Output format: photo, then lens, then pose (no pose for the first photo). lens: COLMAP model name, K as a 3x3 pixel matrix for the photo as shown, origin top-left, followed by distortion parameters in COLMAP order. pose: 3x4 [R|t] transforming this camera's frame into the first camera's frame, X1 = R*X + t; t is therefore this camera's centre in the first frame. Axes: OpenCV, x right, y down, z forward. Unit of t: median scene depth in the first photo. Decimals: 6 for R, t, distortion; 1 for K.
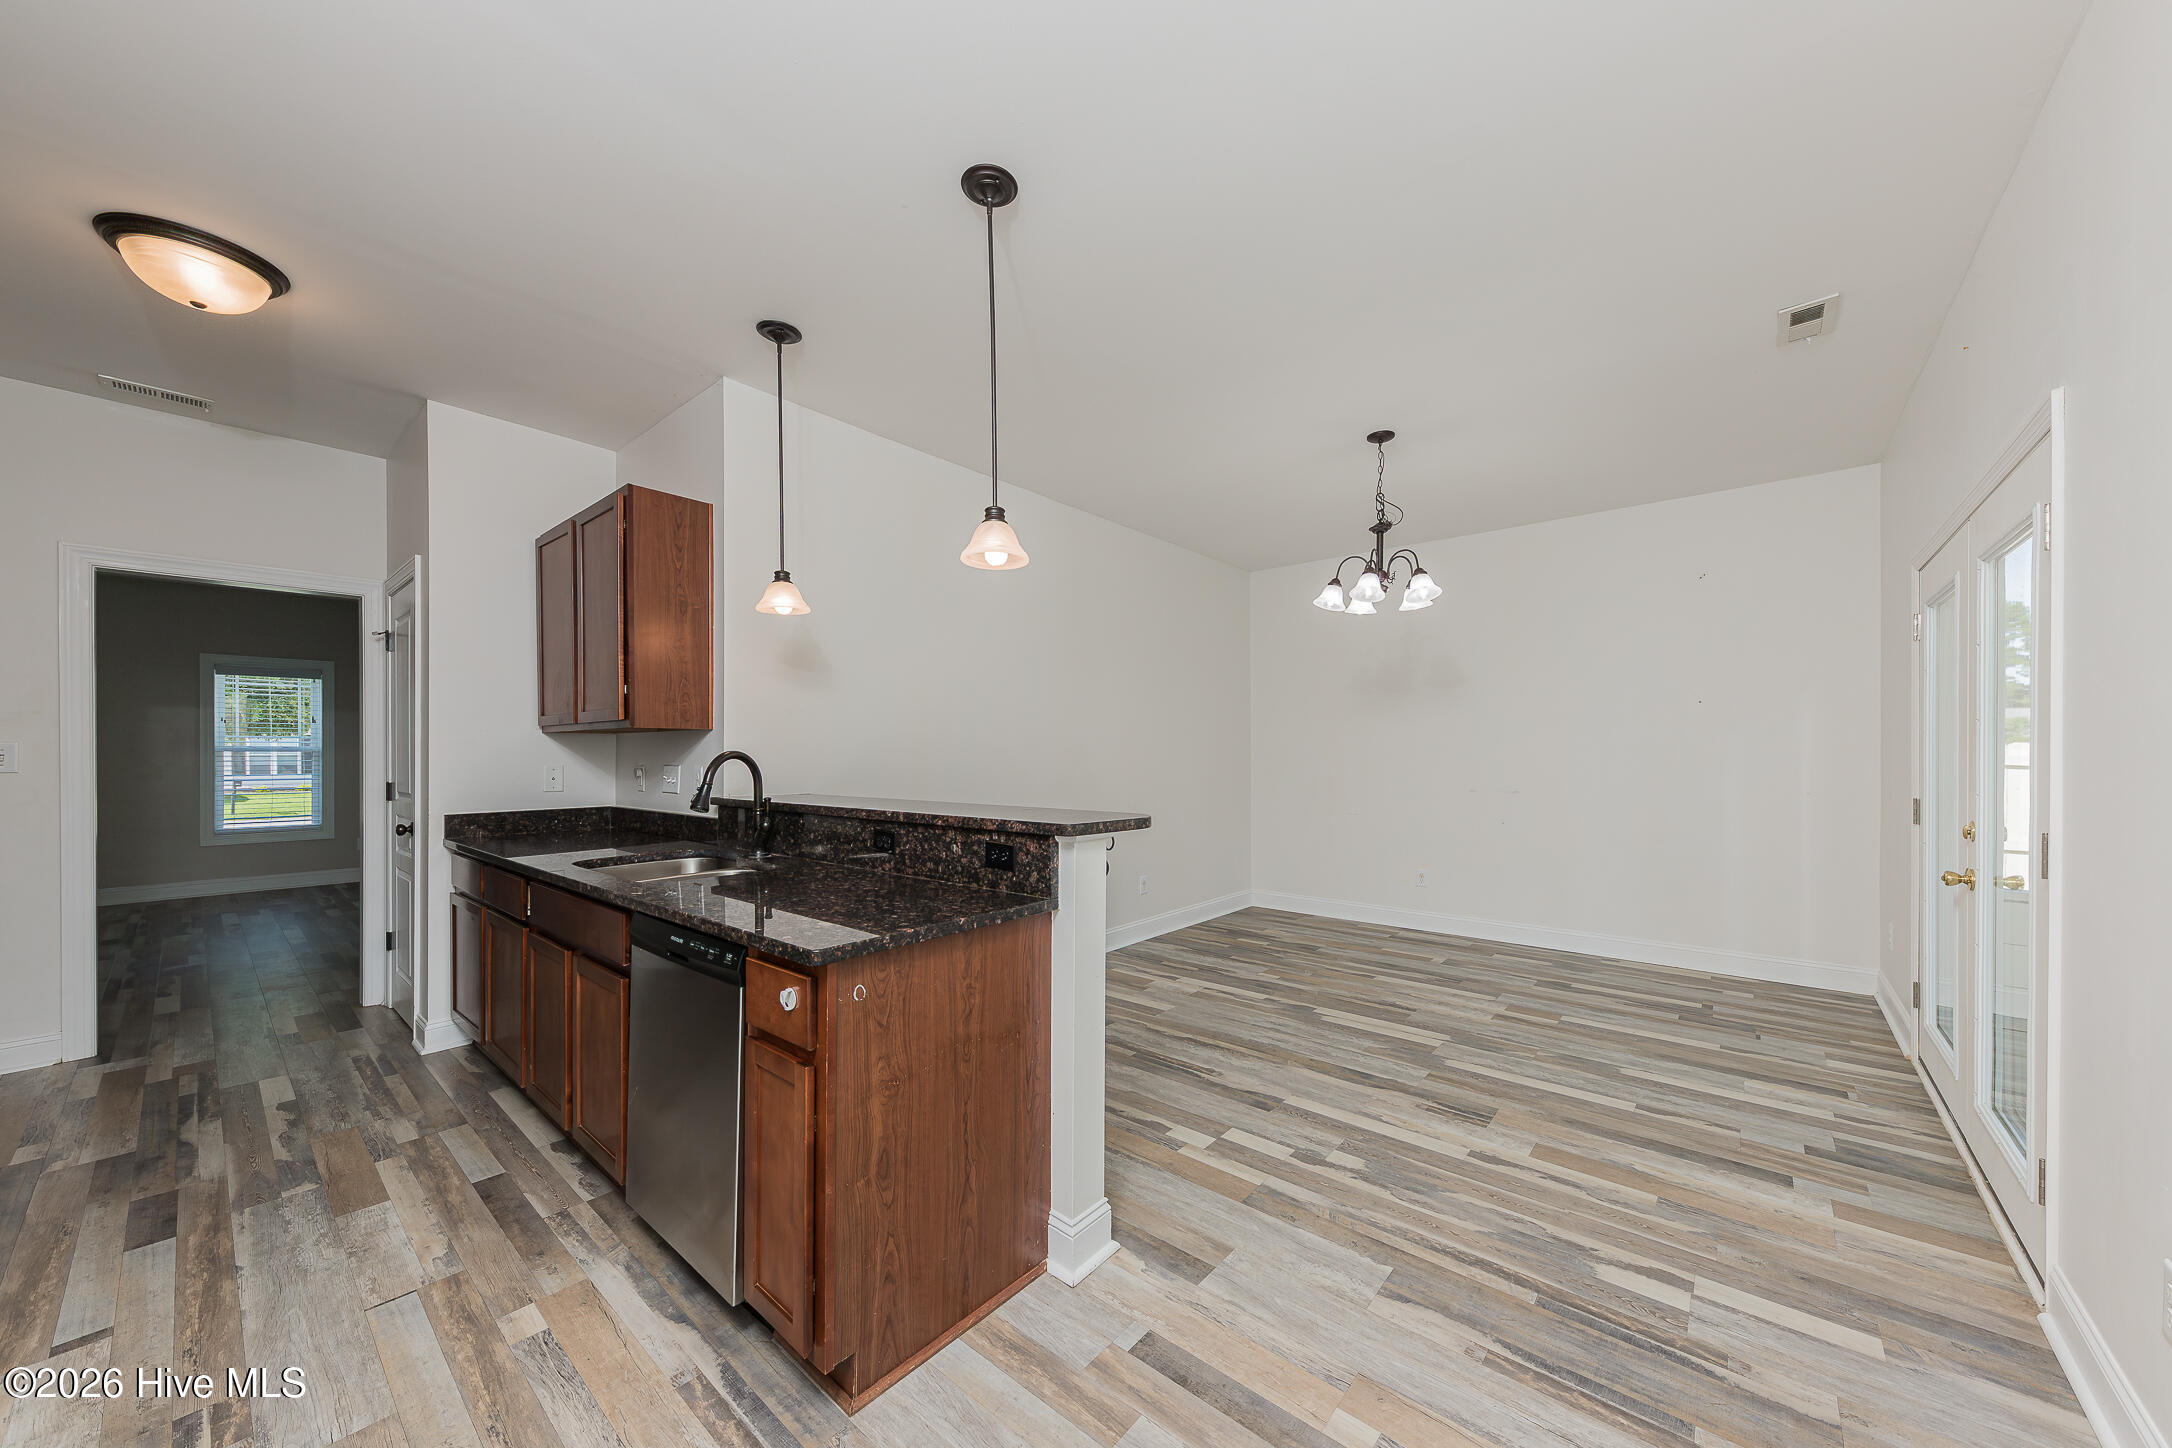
lens RADIAL K [[758.4, 0, 1121.8], [0, 758.4, 756.4], [0, 0, 1]] dist [0.007851, -0.002358]
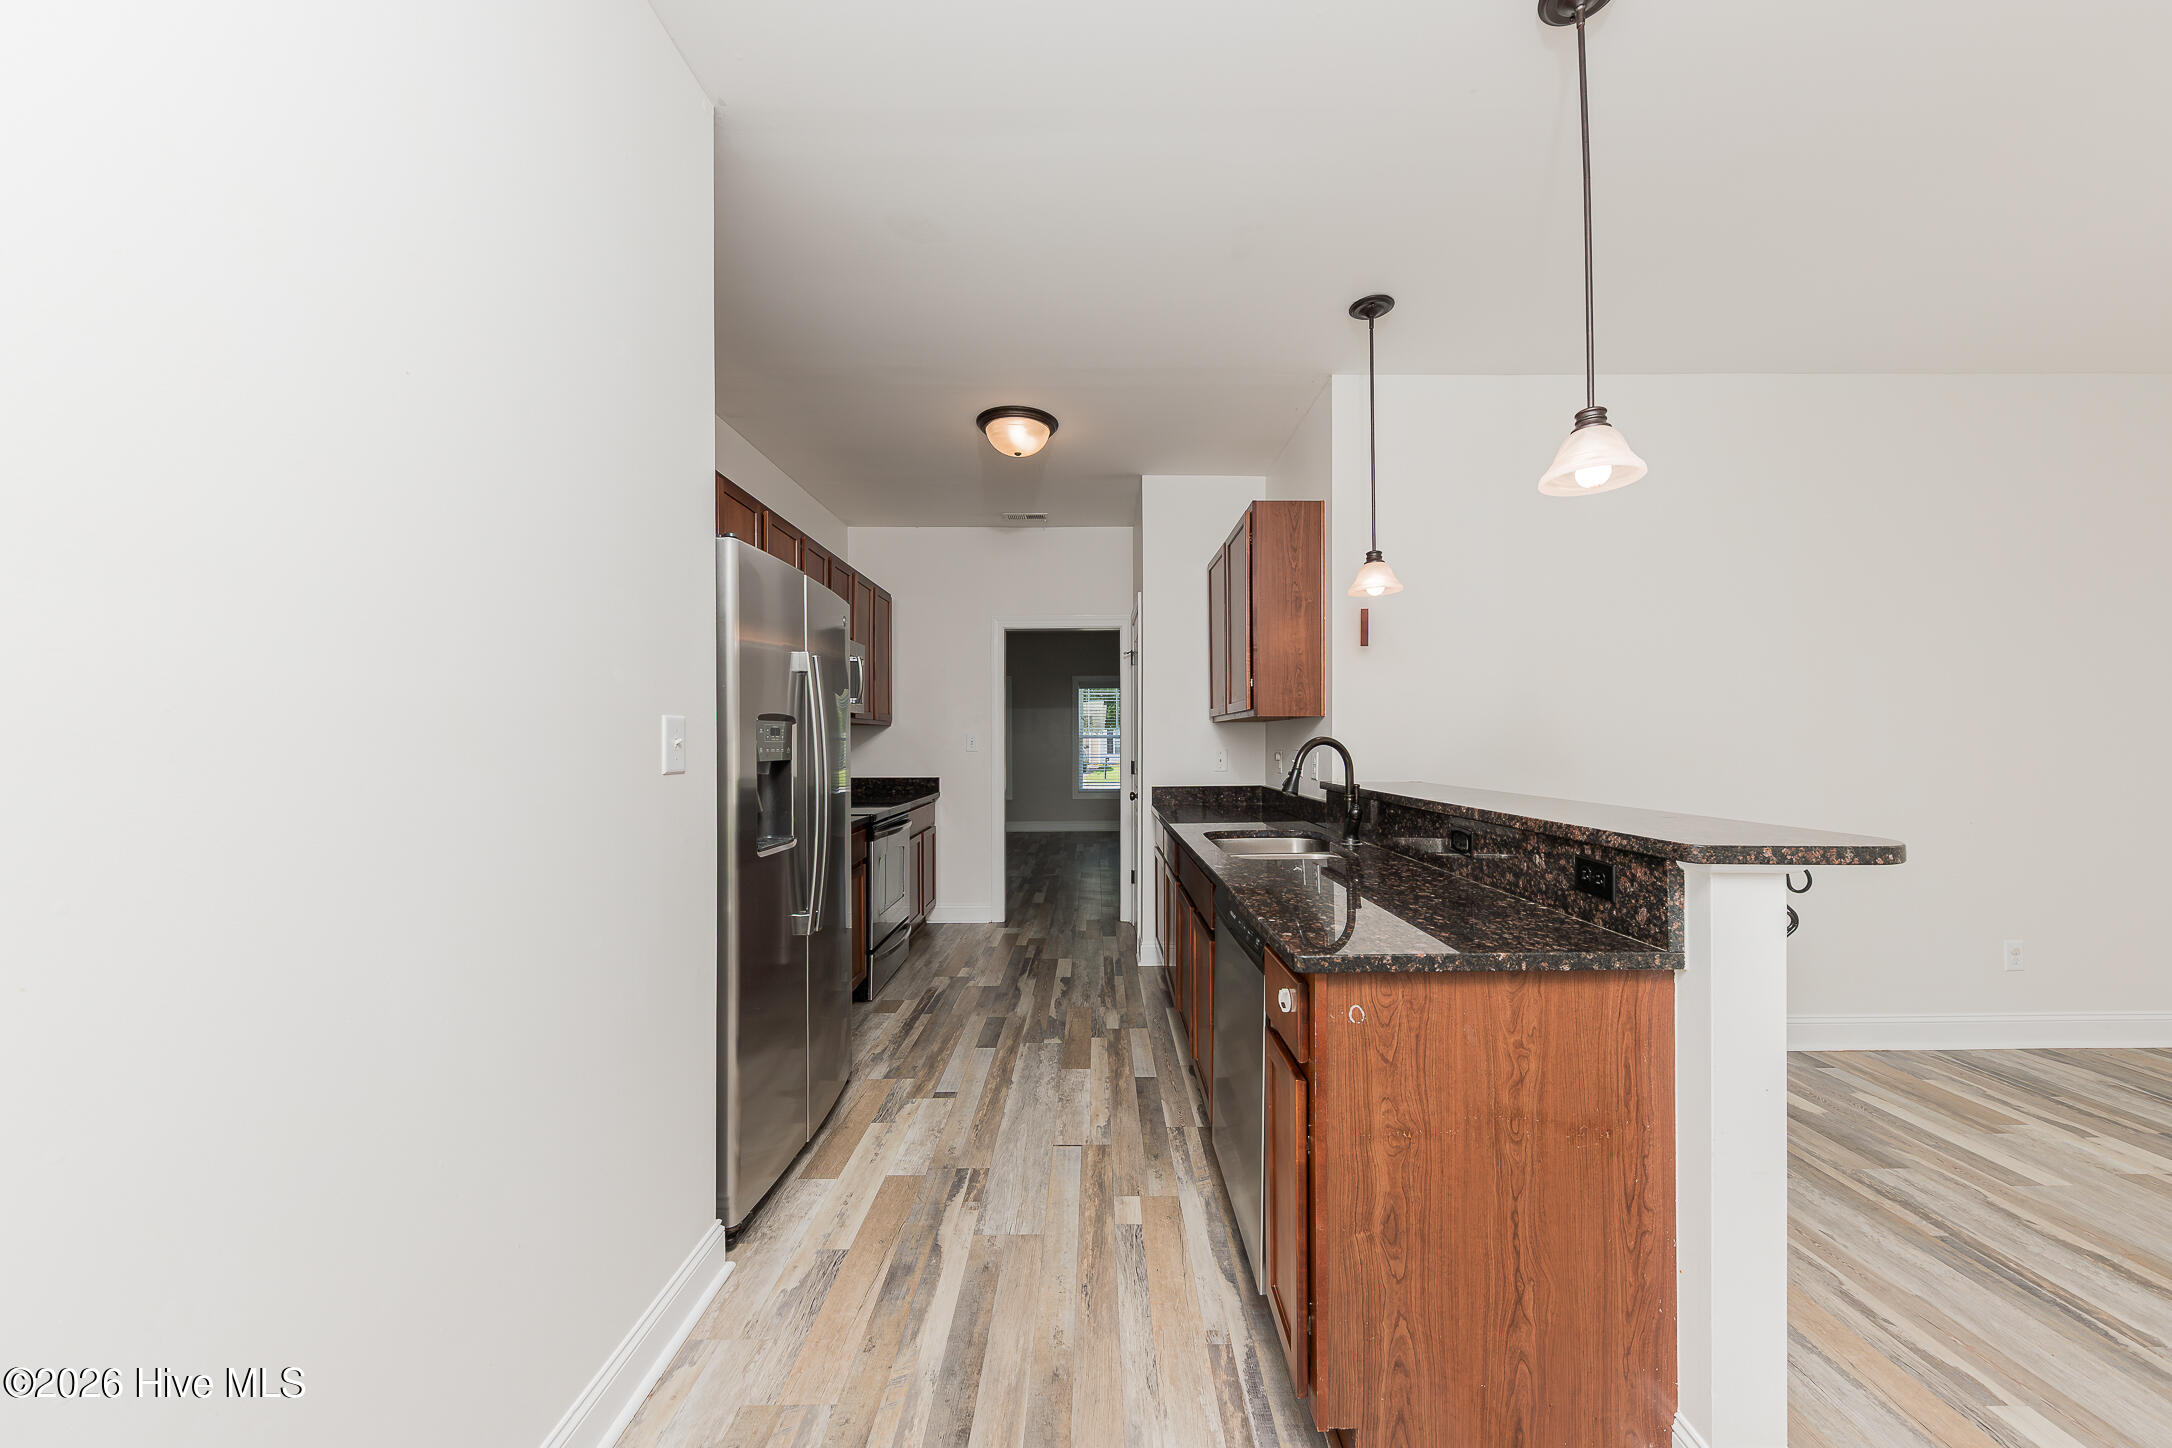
lens RADIAL K [[758.4, 0, 1096.4], [0, 758.4, 732.5], [0, 0, 1]] dist [0.007851, -0.002358]
pose [[0.636354, -0.009313, -0.771341, 0.070466], [-0.000085, 0.999926, -0.012143, -0.000538], [0.771397, 0.007792, 0.636306, 0.107810]]
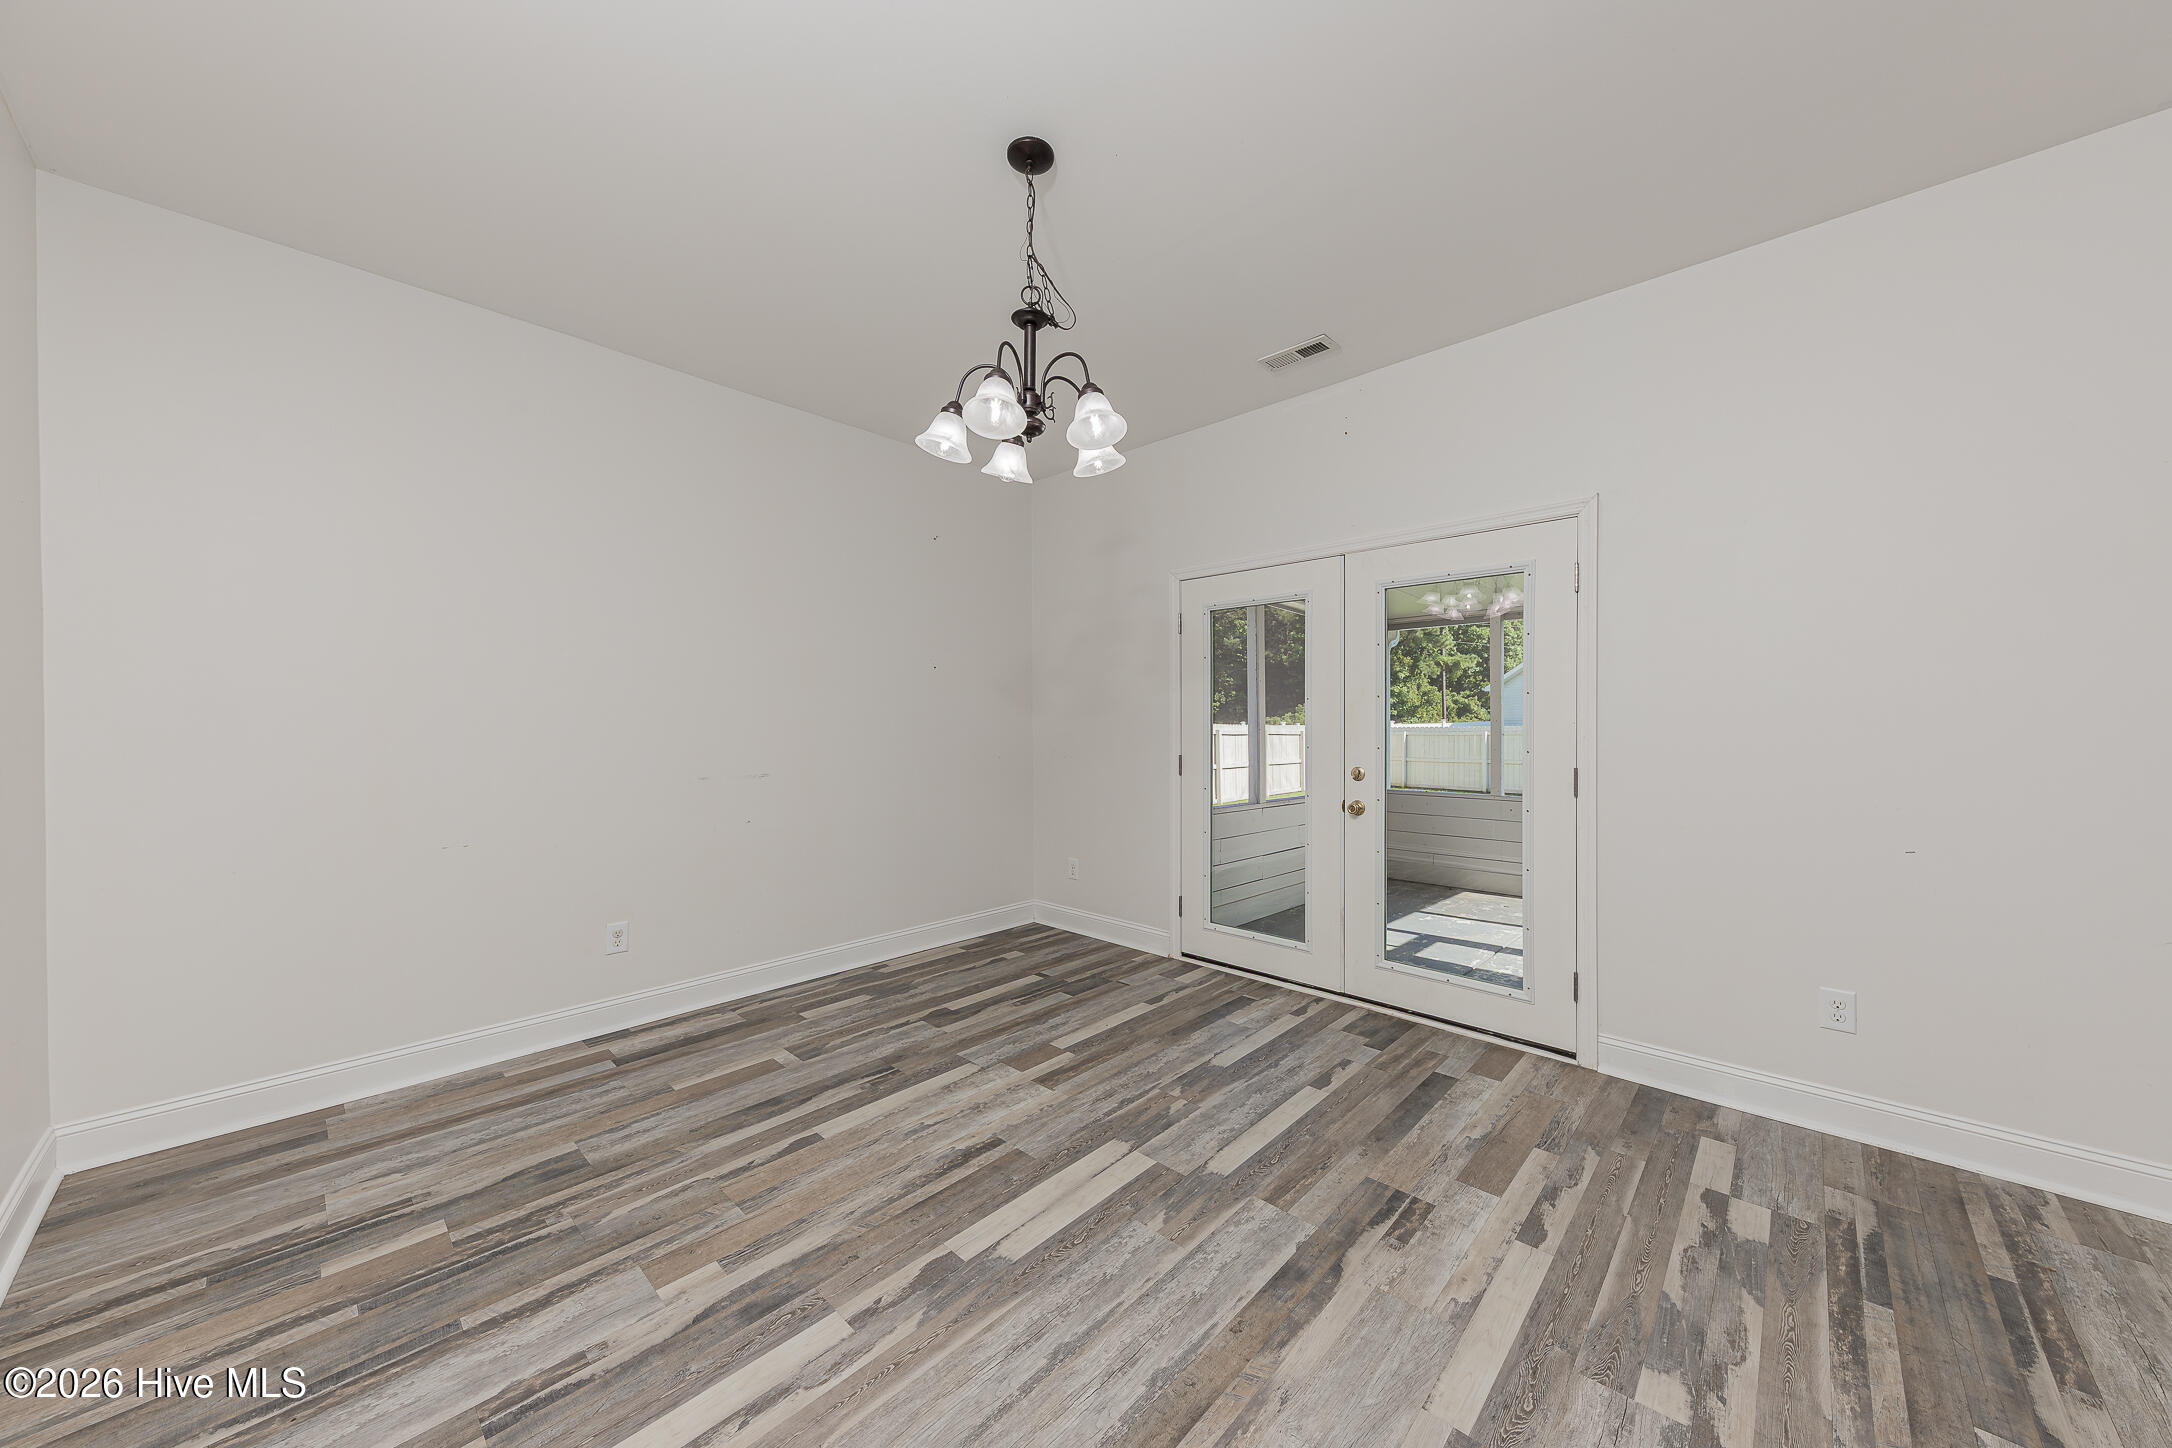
lens RADIAL K [[758.4, 0, 1077.4], [0, 758.4, 717.2], [0, 0, 1]] dist [0.007851, -0.002358]
pose [[0.079420, 0.009233, 0.996799, -0.271576], [0.006881, 0.999928, -0.009811, 0.006450], [-0.996818, 0.007639, 0.079350, 1.134497]]
